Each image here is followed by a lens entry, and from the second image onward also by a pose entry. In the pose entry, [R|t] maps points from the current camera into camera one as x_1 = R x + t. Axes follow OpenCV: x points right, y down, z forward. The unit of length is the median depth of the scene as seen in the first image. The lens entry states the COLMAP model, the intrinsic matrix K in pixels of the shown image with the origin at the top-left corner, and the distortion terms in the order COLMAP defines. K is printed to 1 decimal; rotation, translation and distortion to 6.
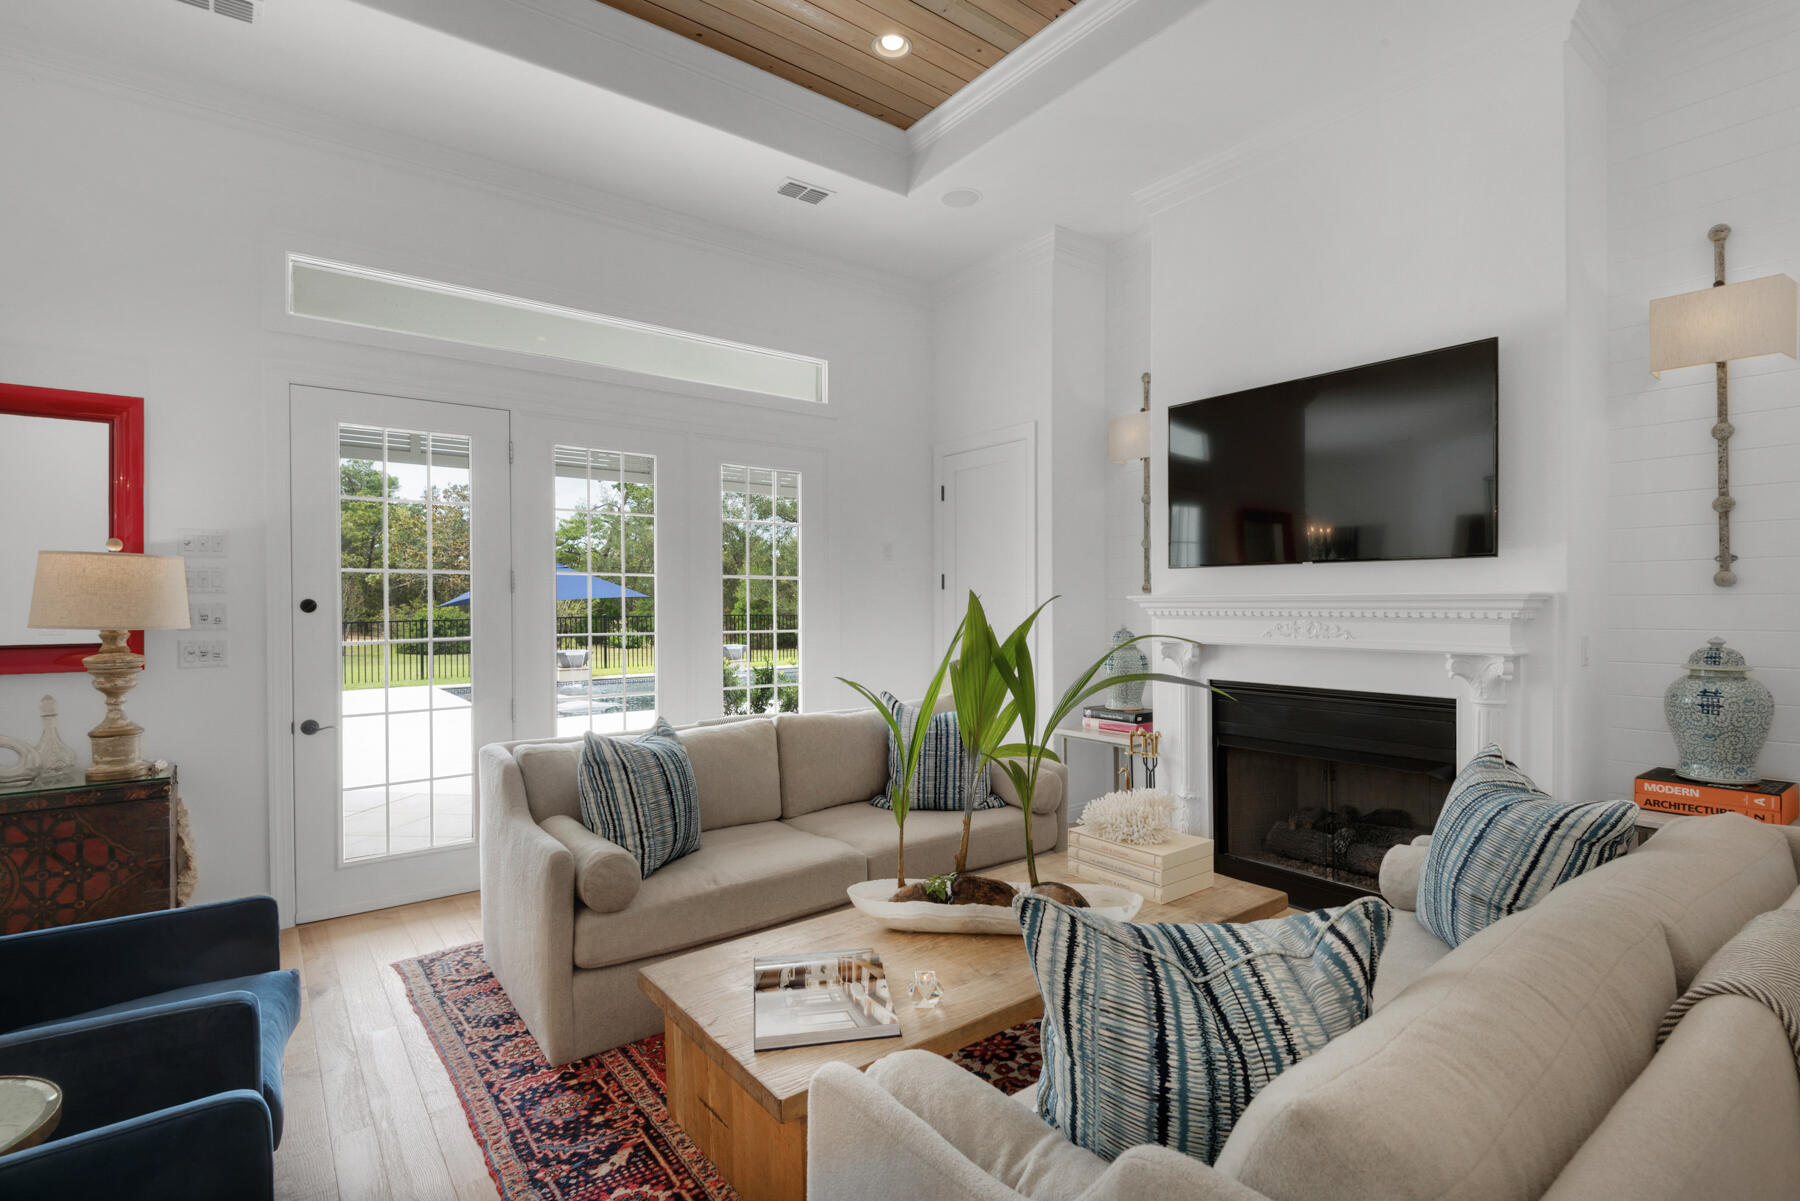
lens RADIAL K [[845.7, 0, 897.7], [0, 845.7, 598.7], [0, 0, 1]] dist [0.031471, -0.032552]
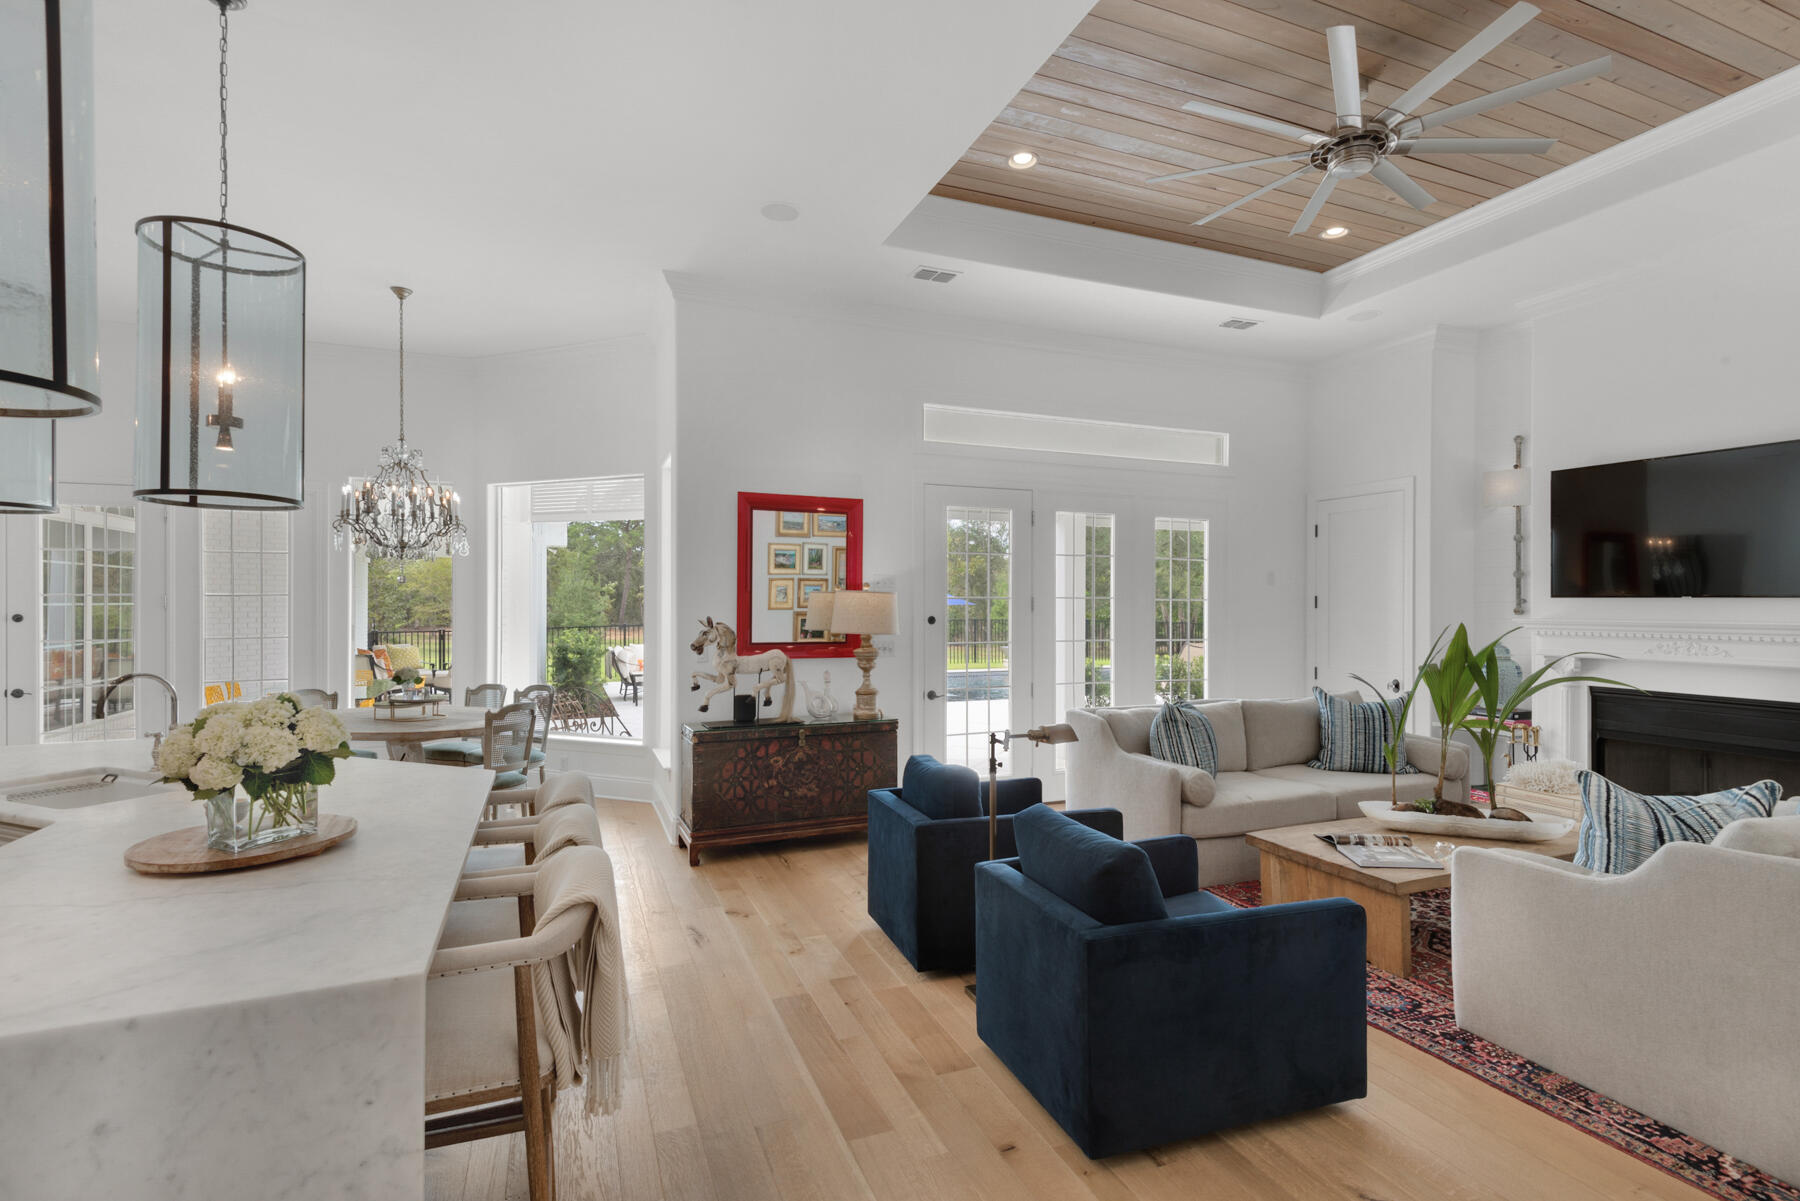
lens RADIAL K [[817.0, 0, 900.0], [0, 817.0, 600.5], [0, 0, 1]] dist [0.000103, -0.007114]
pose [[0.960828, 0.006690, -0.277063, -0.322772], [-0.007452, 0.999971, -0.001697, -0.025799], [0.277044, 0.003695, 0.960850, -0.512128]]
